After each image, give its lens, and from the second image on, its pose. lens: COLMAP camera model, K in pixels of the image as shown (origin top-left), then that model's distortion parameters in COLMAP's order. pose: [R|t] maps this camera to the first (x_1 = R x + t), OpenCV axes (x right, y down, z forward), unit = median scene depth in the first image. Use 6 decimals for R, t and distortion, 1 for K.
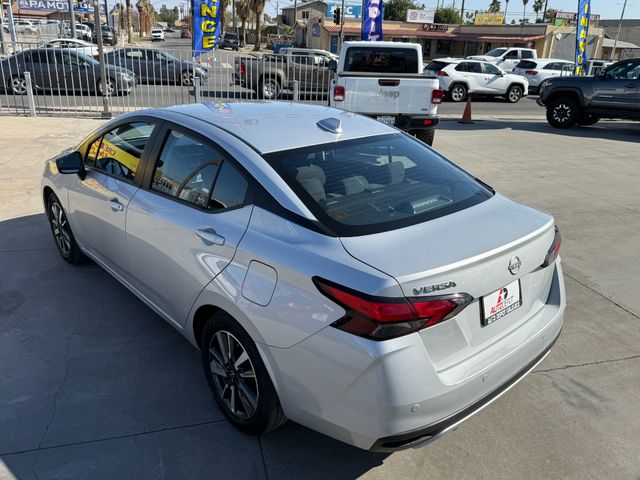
lens RADIAL K [[555.9, 0, 320.0], [0, 555.9, 240.0], [0, 0, 1]] dist [0.161786, -0.284595]
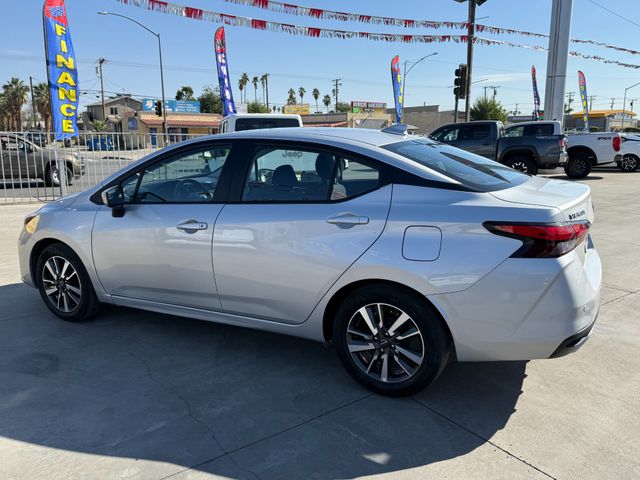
lens RADIAL K [[555.9, 0, 320.0], [0, 555.9, 240.0], [0, 0, 1]] dist [0.161786, -0.284595]
pose [[0.921853, -0.109027, 0.371888, -0.169496], [0.170868, 0.975649, -0.137523, 0.044722], [-0.347838, 0.190319, 0.918034, 0.001944]]
